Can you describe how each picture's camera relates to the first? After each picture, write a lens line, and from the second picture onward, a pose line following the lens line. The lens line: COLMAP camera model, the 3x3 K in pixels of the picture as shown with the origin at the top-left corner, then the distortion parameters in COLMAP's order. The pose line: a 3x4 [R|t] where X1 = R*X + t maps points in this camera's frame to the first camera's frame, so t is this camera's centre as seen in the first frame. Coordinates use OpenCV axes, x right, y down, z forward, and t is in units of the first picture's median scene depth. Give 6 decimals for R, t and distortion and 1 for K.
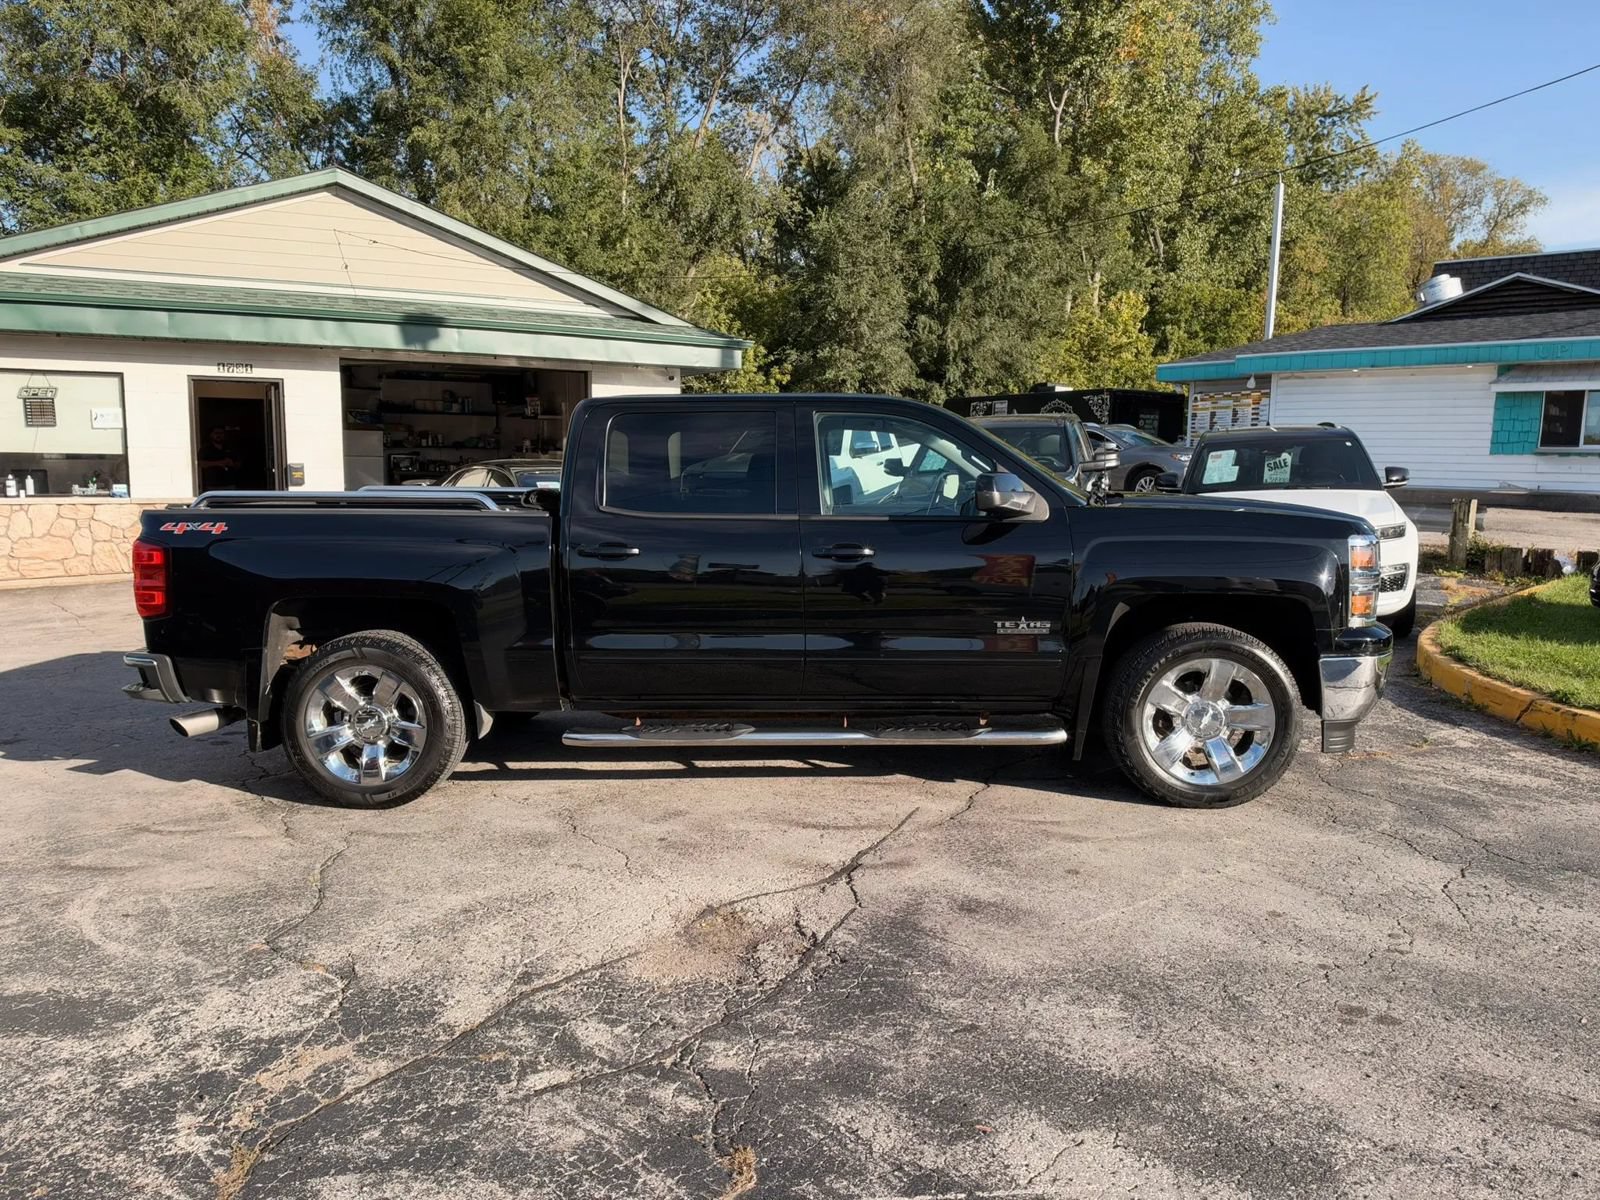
lens RADIAL K [[1152.7, 0, 808.9], [0, 1152.7, 607.4], [0, 0, 1]] dist [0.014589, -0.036365]
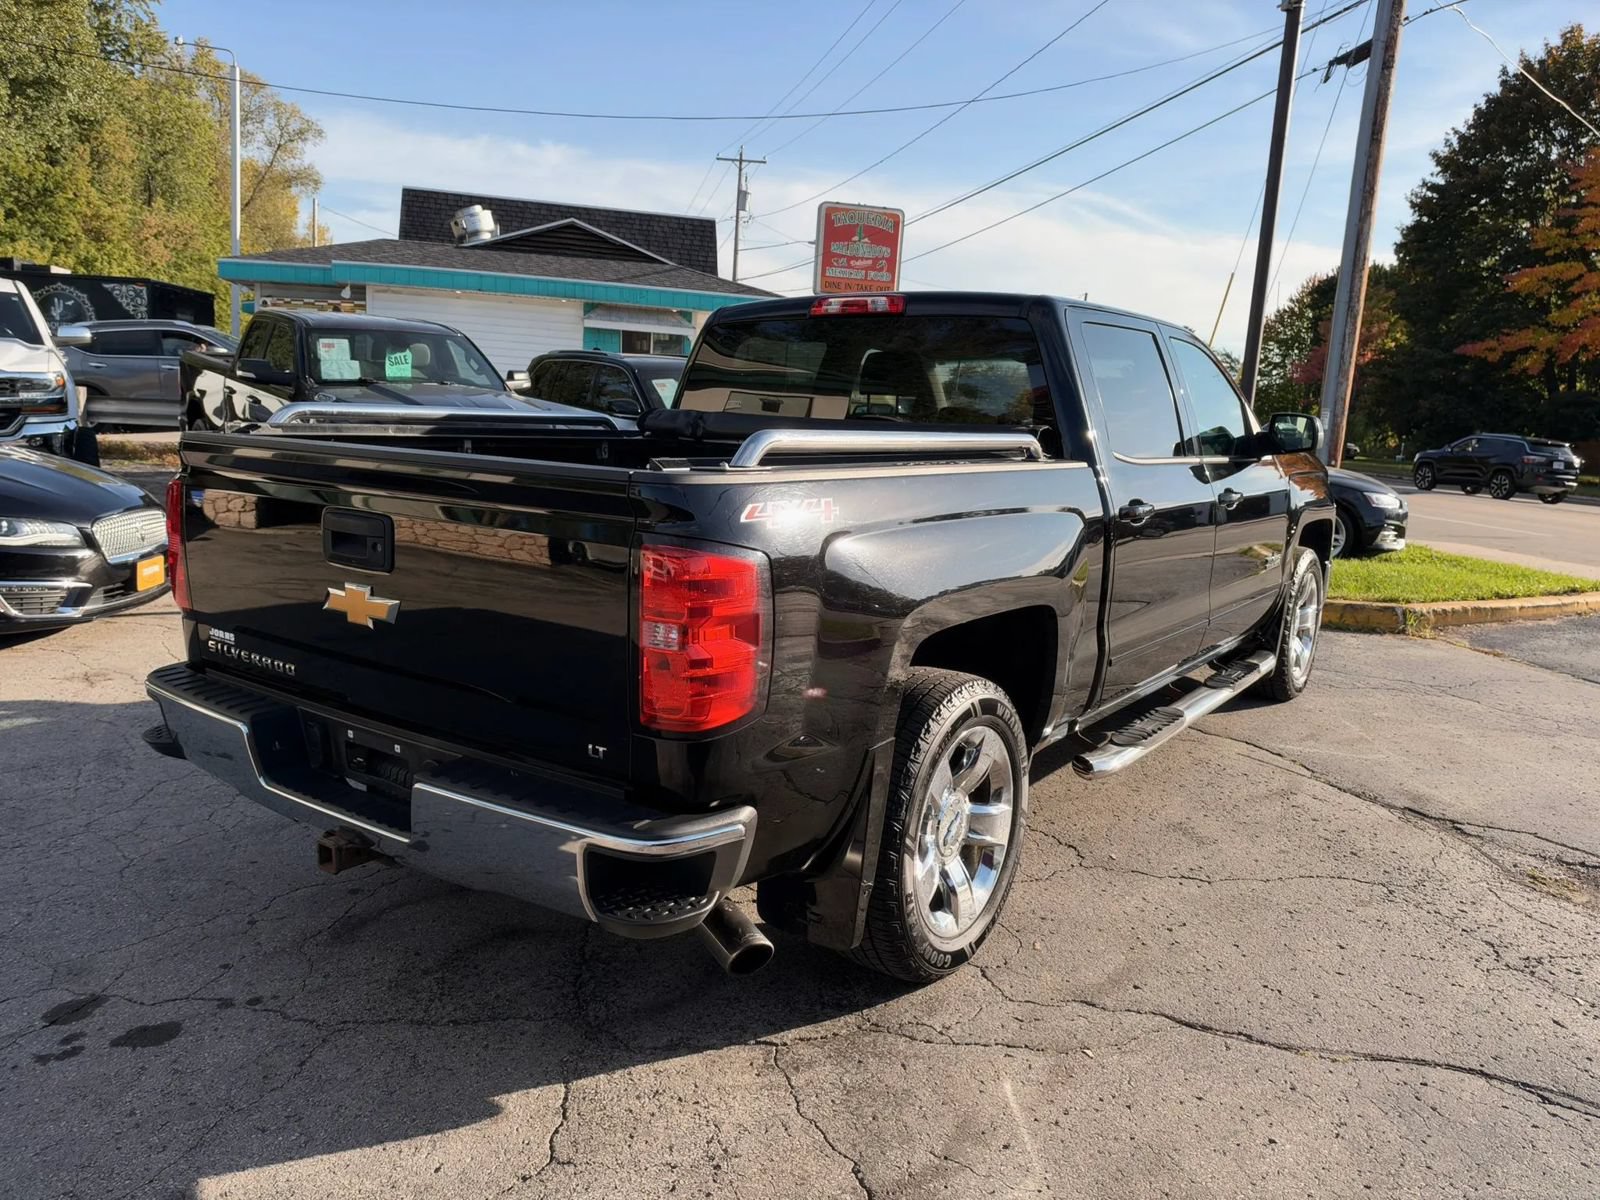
lens RADIAL K [[1152.7, 0, 793.3], [0, 1152.7, 592.9], [0, 0, 1]] dist [0.014589, -0.036365]
pose [[0.542687, -0.111681, 0.832477, -0.212064], [0.059125, 0.993742, 0.094773, -0.018978], [-0.837852, -0.002212, 0.545894, 0.175580]]
